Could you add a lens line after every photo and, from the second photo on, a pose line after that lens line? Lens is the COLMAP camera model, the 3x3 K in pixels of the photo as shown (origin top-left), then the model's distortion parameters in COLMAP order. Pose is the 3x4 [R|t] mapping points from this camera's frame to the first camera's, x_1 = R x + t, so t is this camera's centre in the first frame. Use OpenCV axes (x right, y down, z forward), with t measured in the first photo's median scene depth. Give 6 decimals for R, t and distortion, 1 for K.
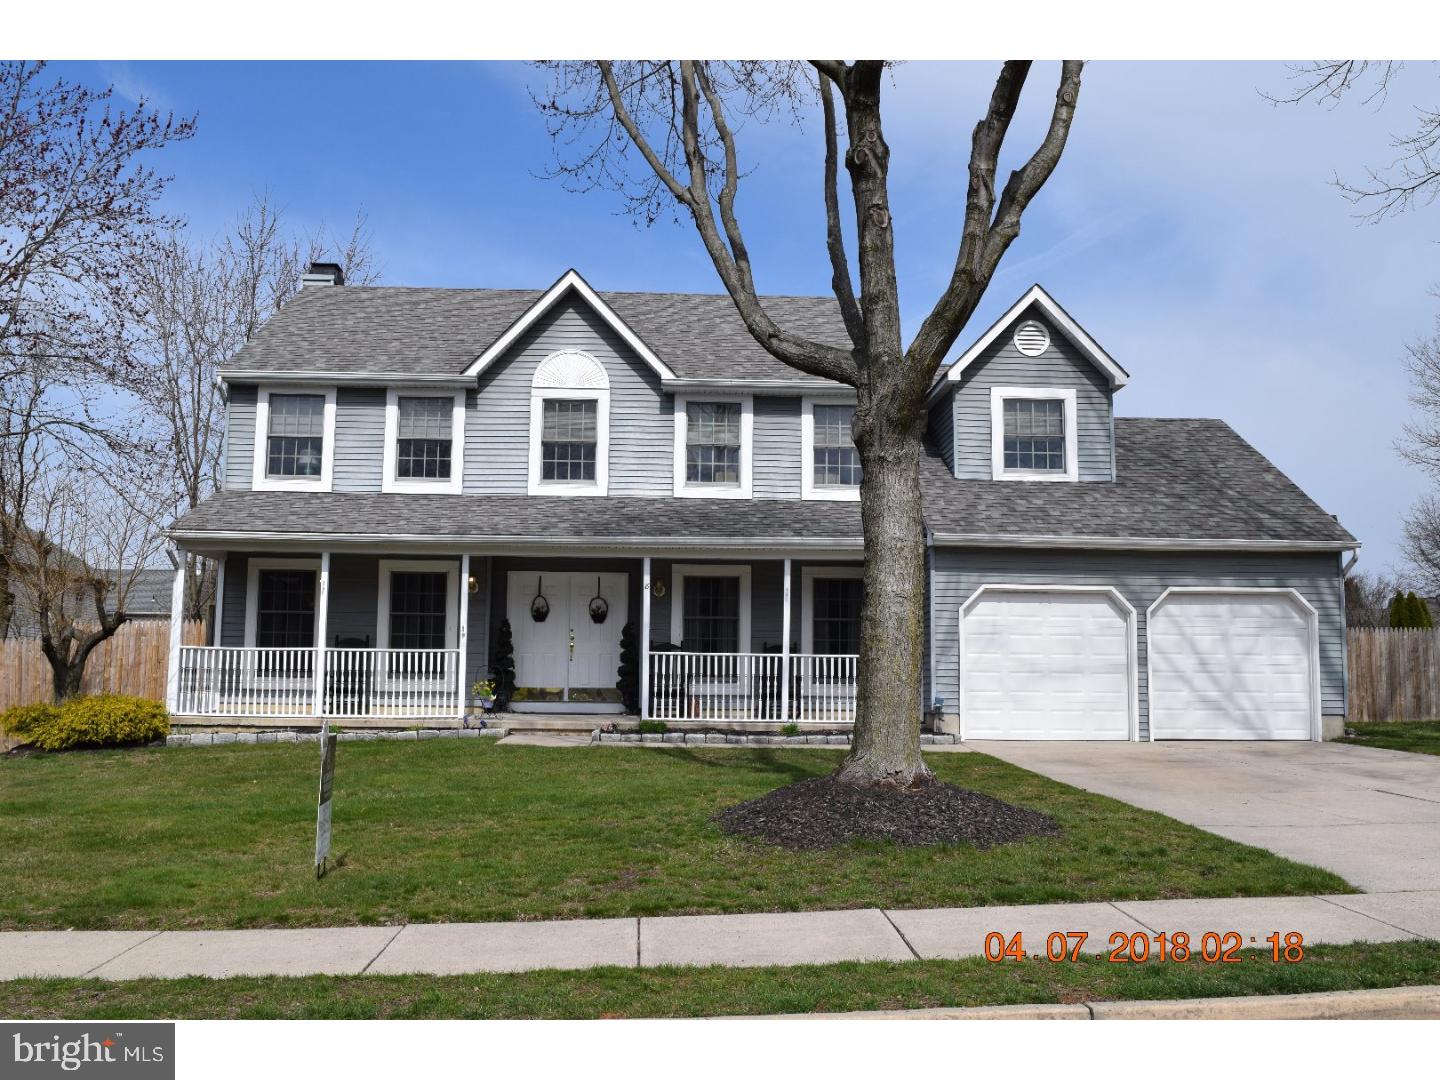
lens RADIAL K [[1388.1, 0, 717.6], [0, 1388.1, 535.8], [0, 0, 1]] dist [-0.067890, 0.000000]
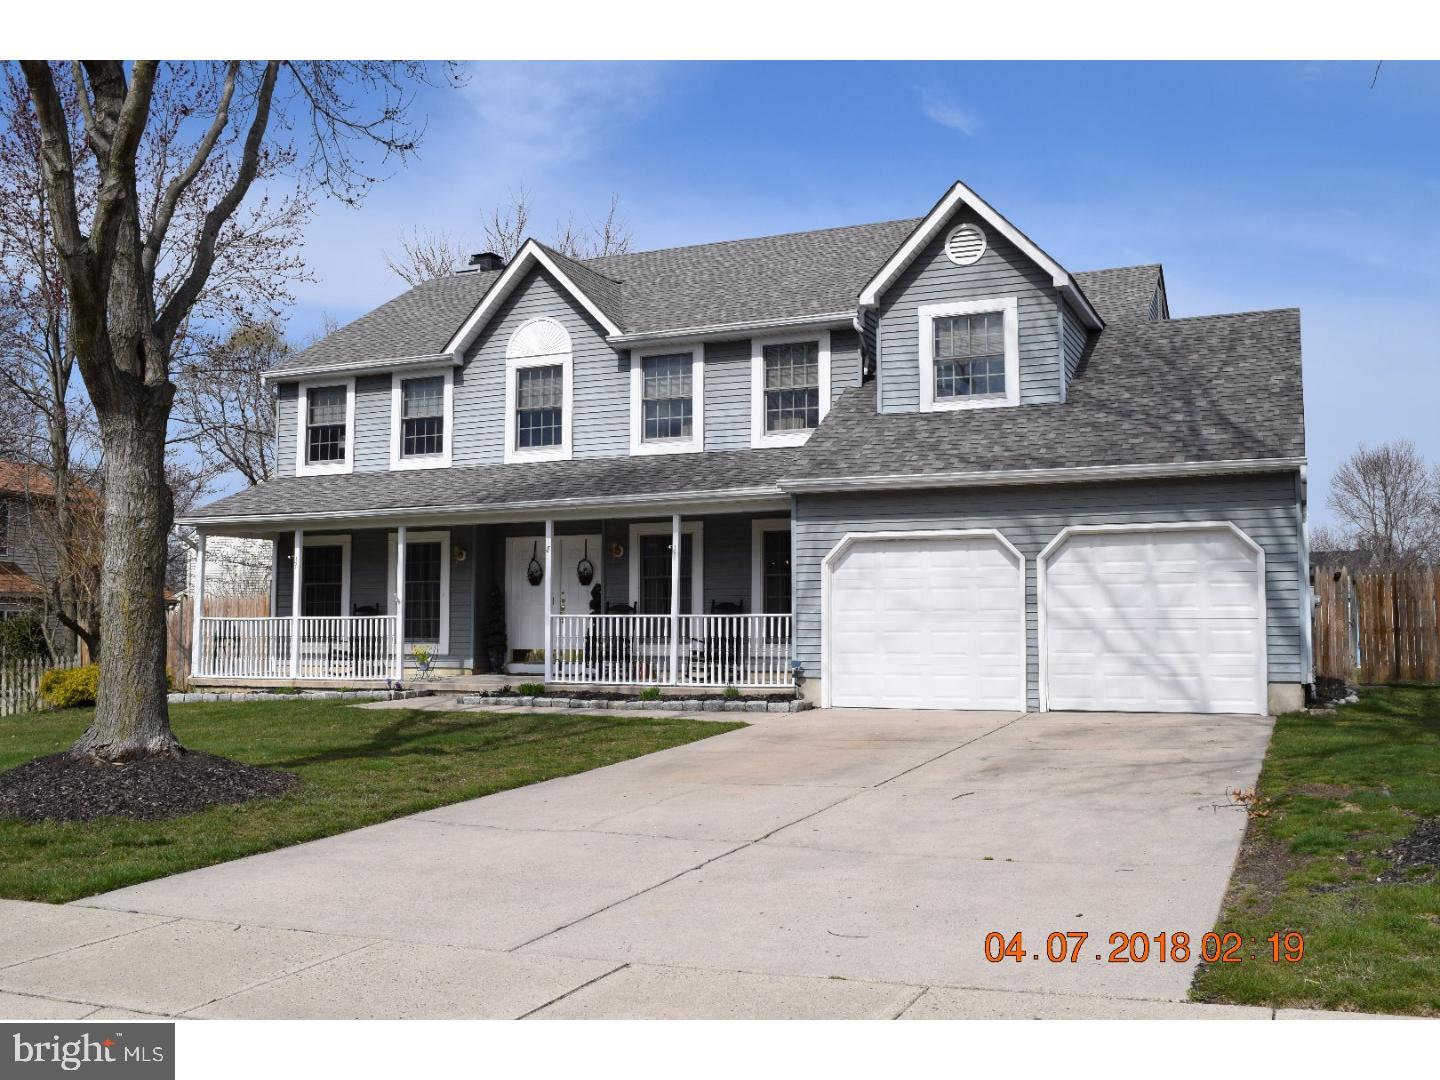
lens RADIAL K [[1388.1, 0, 719.8], [0, 1388.1, 535.1], [0, 0, 1]] dist [-0.067890, 0.000000]
pose [[0.891705, -0.043401, -0.450532, 0.490391], [0.058363, 0.998108, 0.019364, 0.013505], [0.448839, -0.043561, 0.892550, 0.158440]]
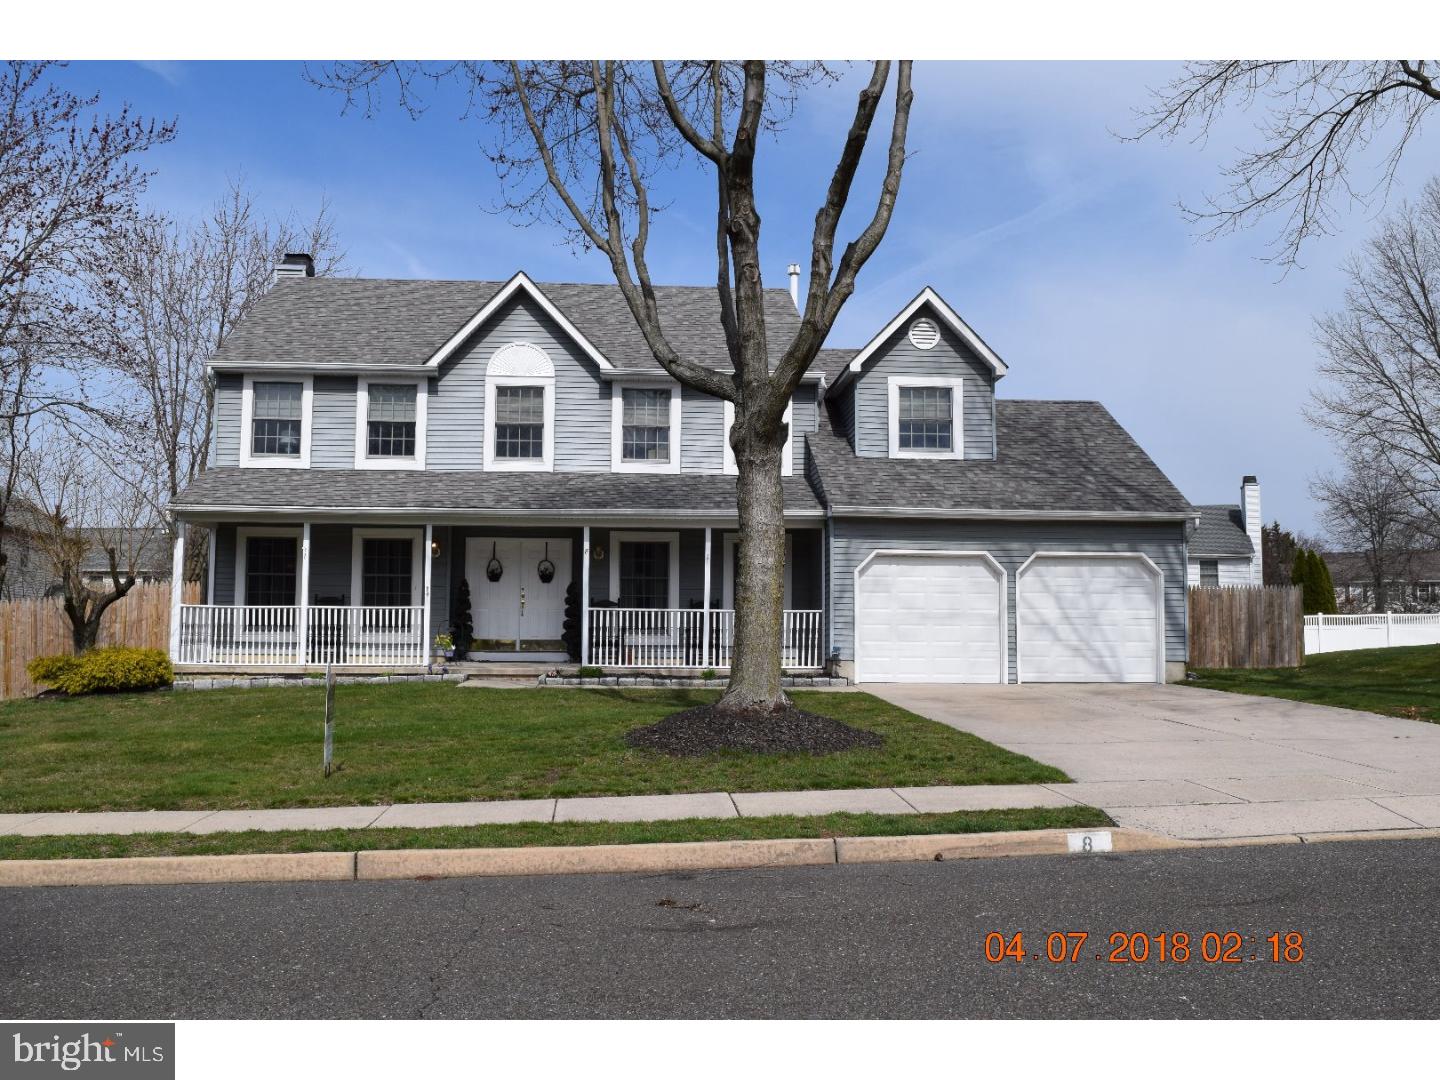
lens RADIAL K [[1388.1, 0, 716.7], [0, 1388.1, 537.3], [0, 0, 1]] dist [-0.067890, 0.000000]
pose [[0.999630, -0.001482, 0.027164, 0.025208], [0.000530, 0.999386, 0.035027, -0.015255], [-0.027200, -0.035000, 0.999017, -0.151760]]
